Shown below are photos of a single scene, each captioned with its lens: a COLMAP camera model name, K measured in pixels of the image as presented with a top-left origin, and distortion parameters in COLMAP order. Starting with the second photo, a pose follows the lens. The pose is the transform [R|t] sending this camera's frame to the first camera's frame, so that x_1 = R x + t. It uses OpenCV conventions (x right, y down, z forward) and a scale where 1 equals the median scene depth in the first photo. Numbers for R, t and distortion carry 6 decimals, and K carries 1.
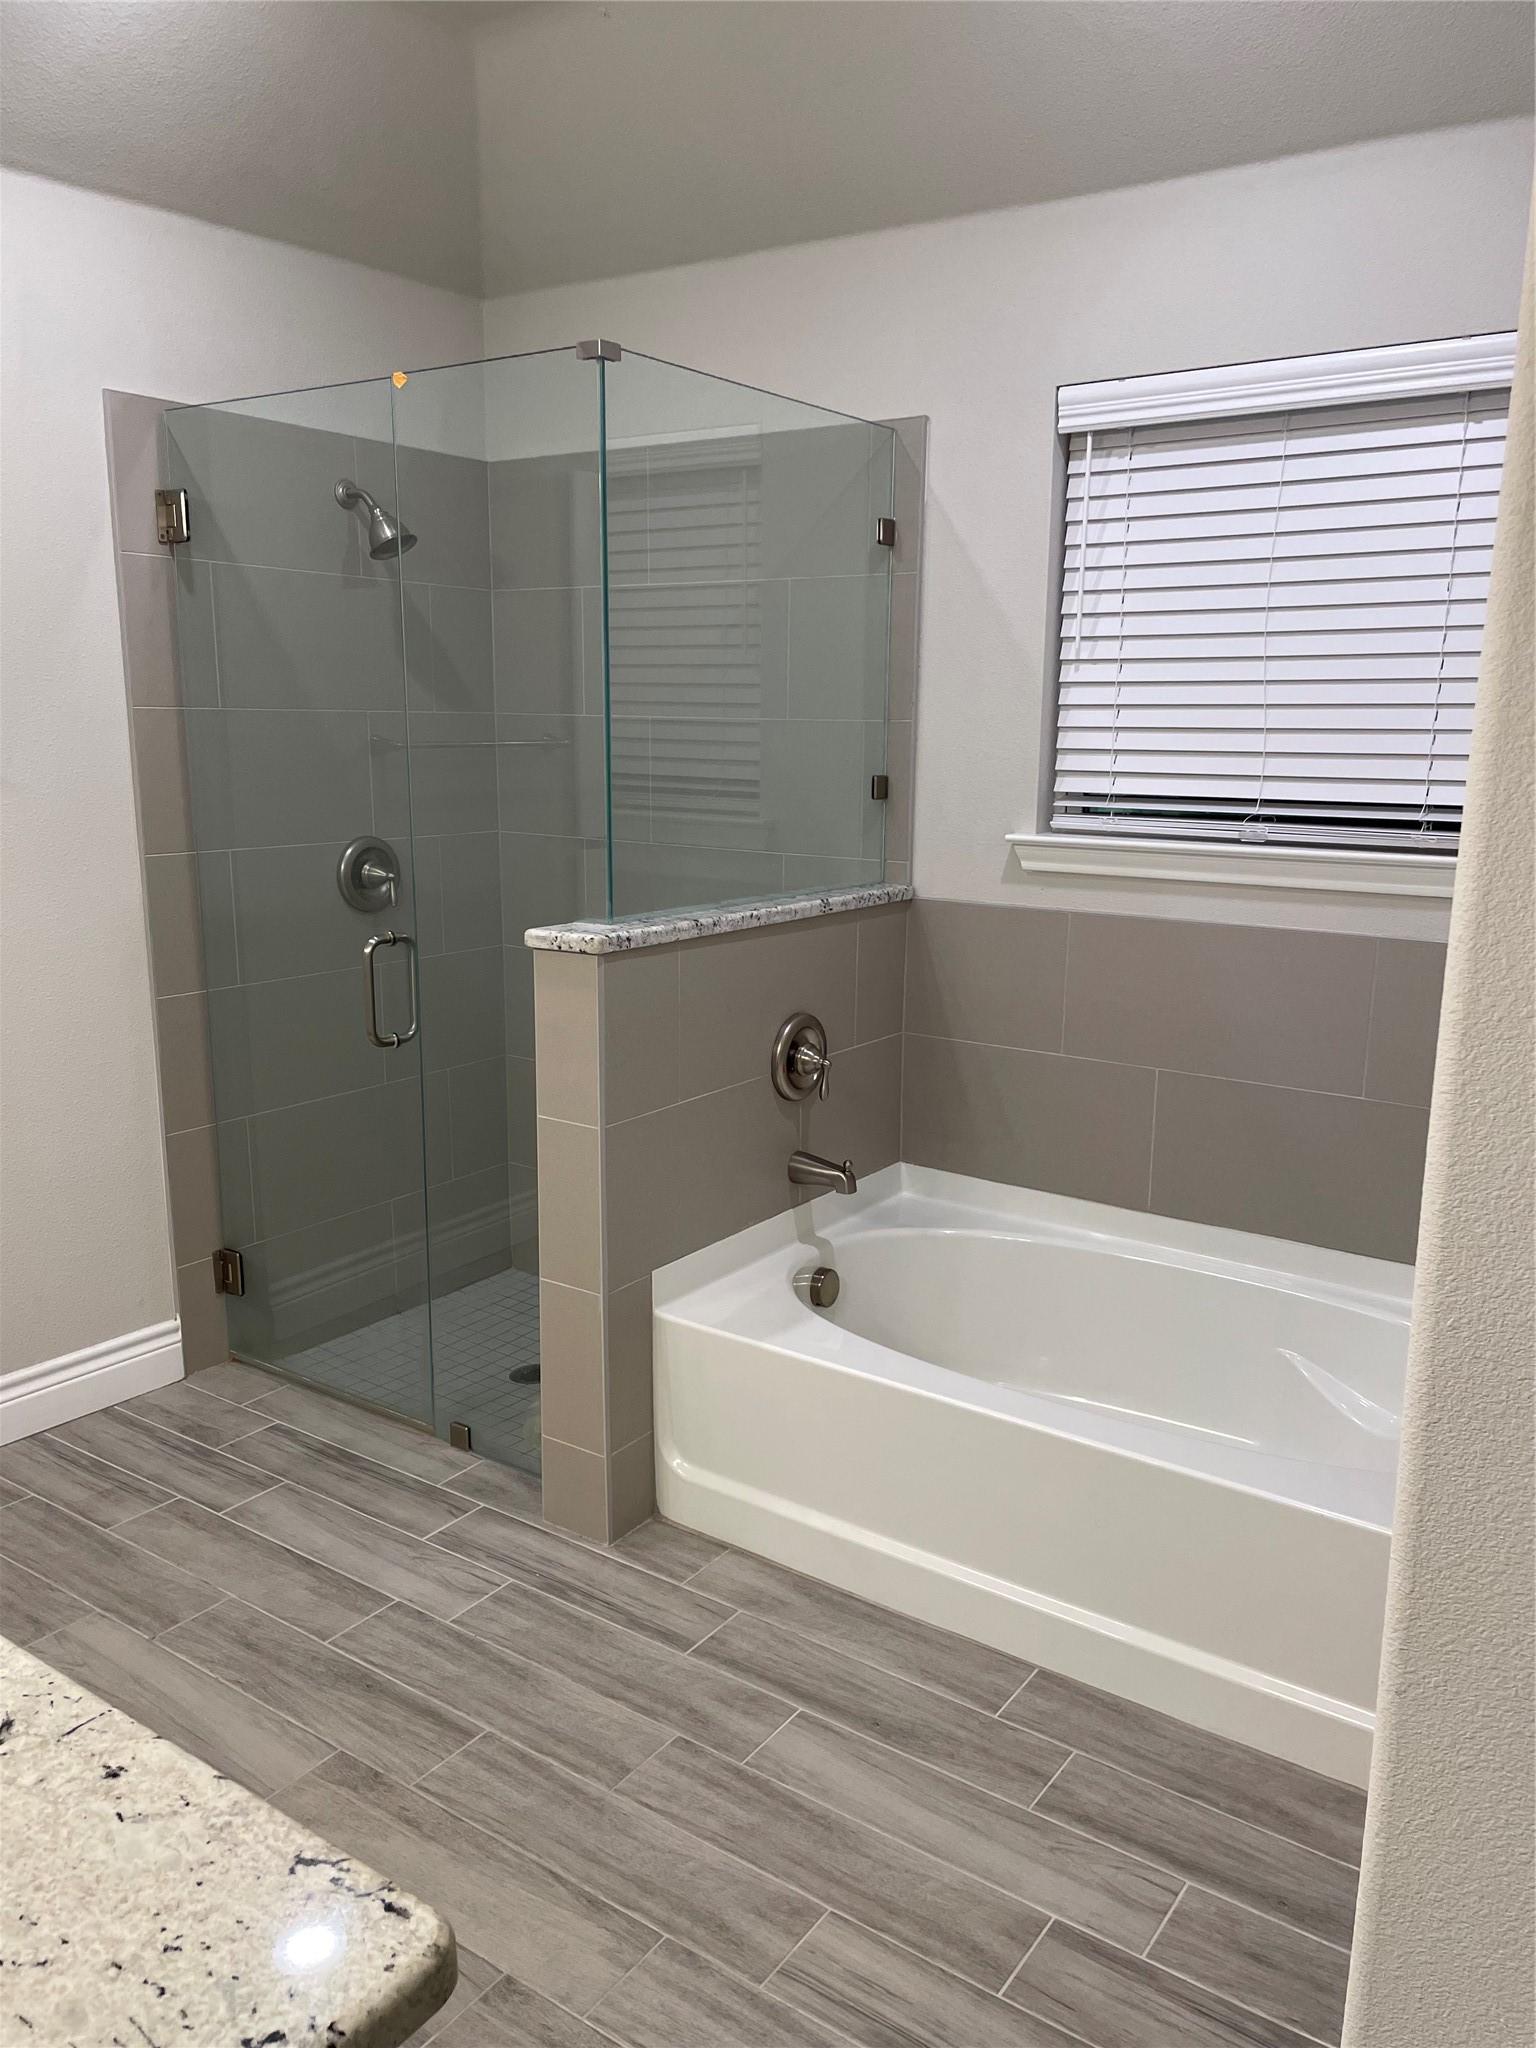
lens RADIAL K [[1516.3, 0, 767.1], [0, 1516.3, 1036.5], [0, 0, 1]] dist [0.095208, -0.118836]
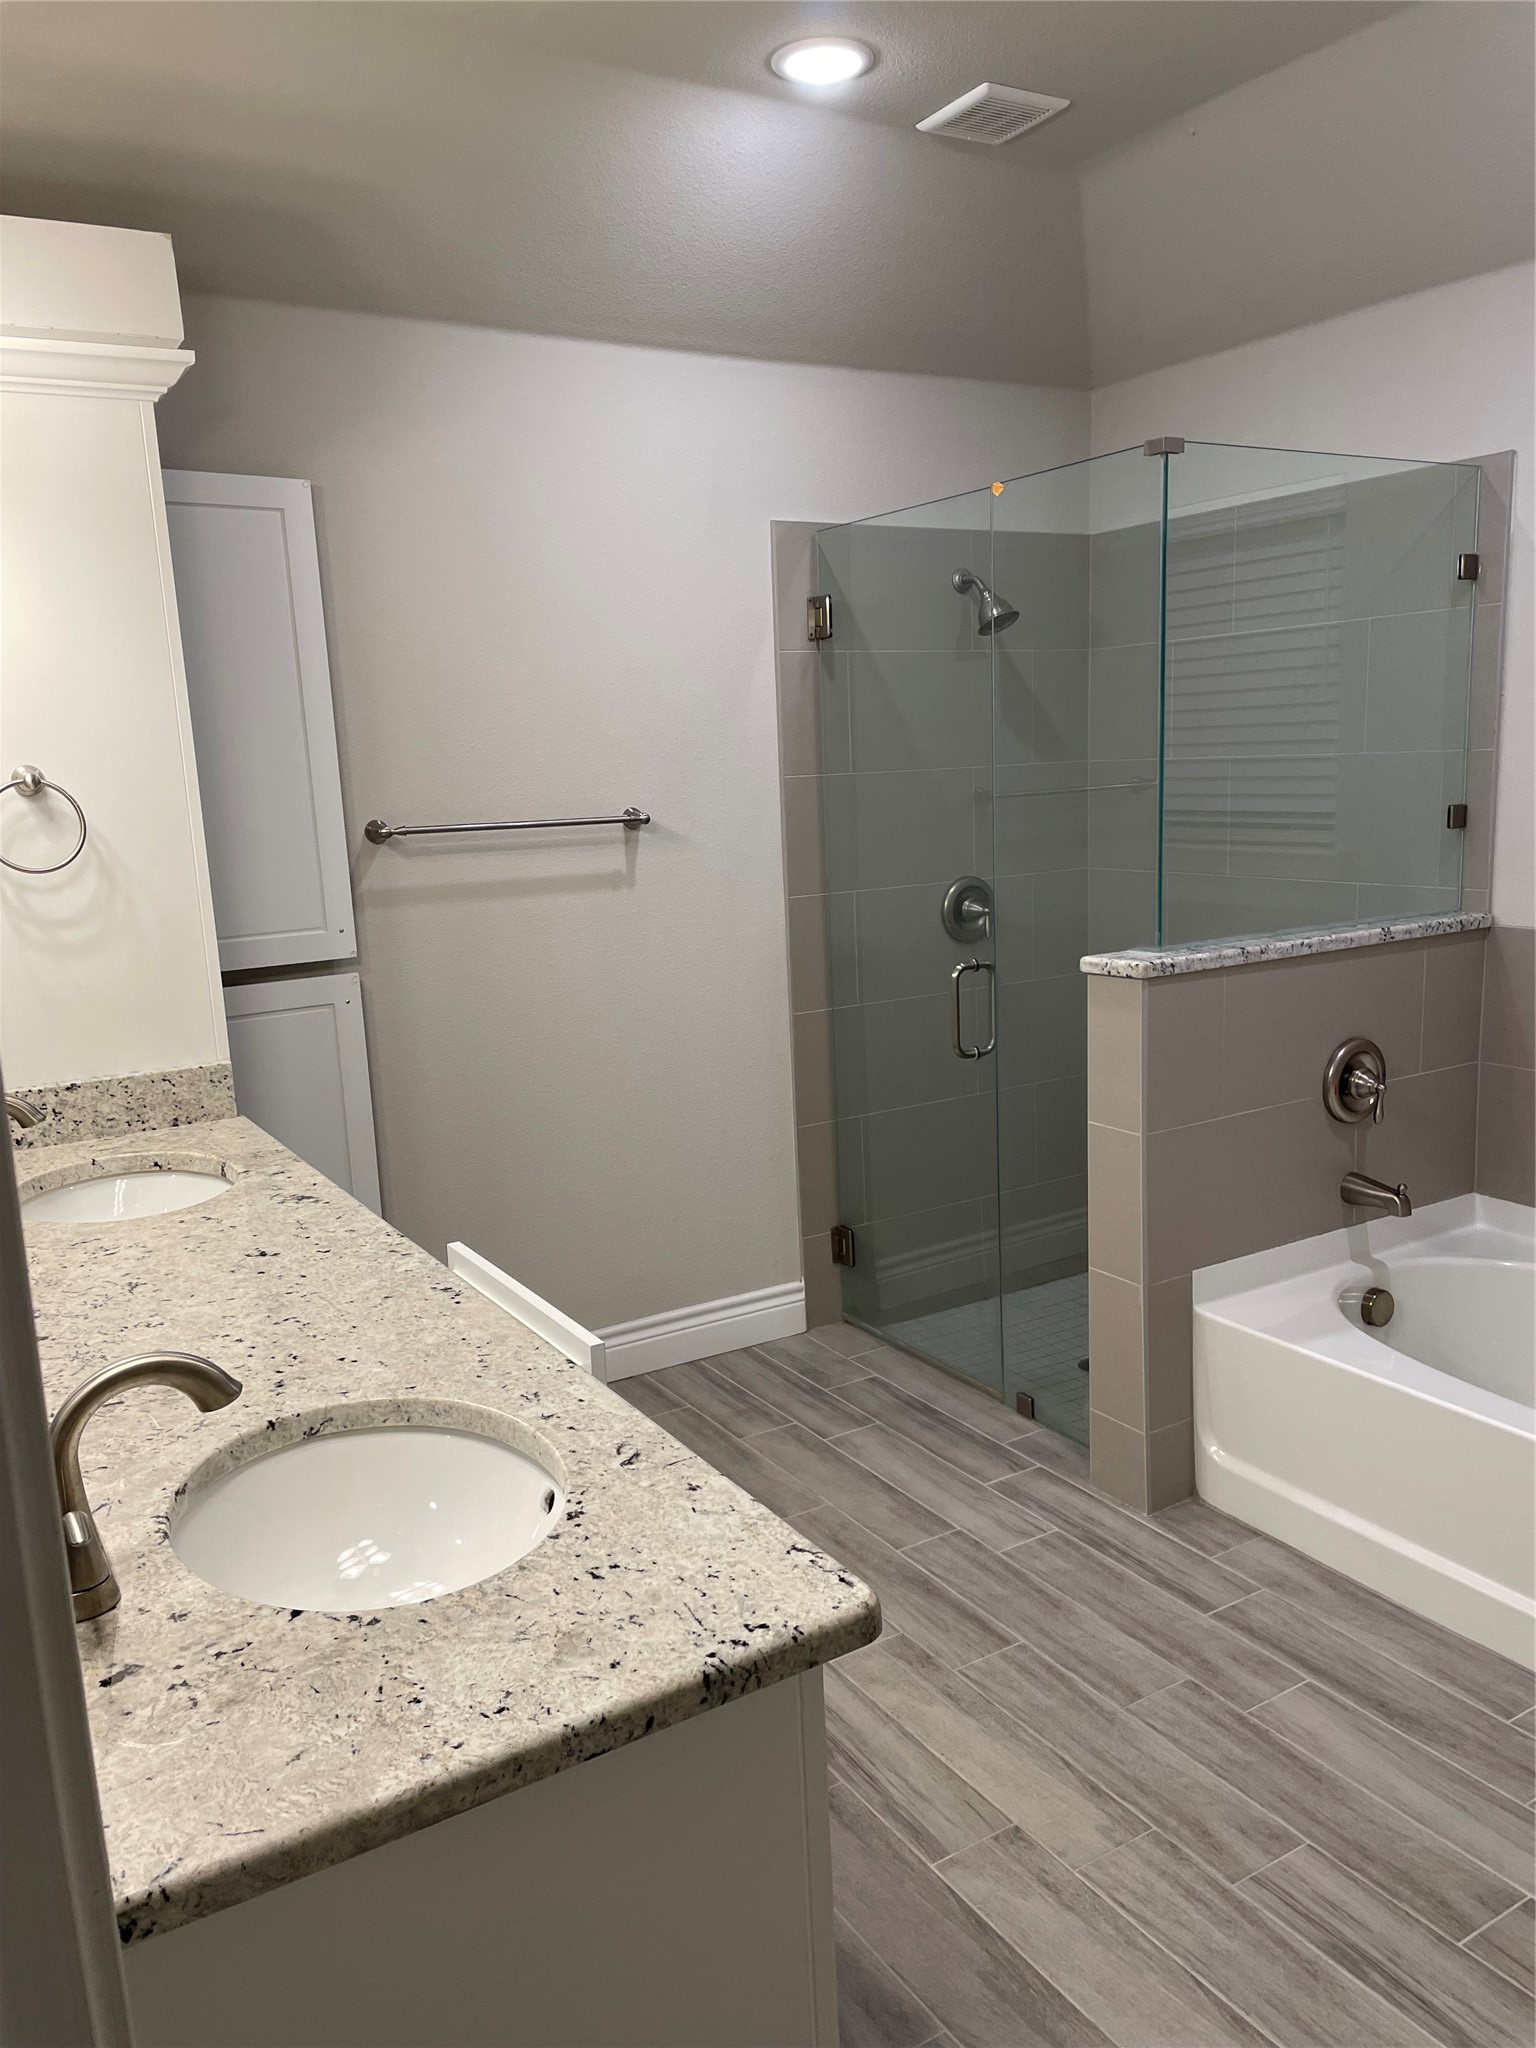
lens RADIAL K [[1516.3, 0, 767.1], [0, 1516.3, 1036.5], [0, 0, 1]] dist [0.095208, -0.118836]
pose [[0.914345, 0.025483, -0.404134, 0.085032], [-0.033459, 0.999360, -0.012684, 0.011263], [0.403552, 0.025120, 0.914612, -0.130776]]
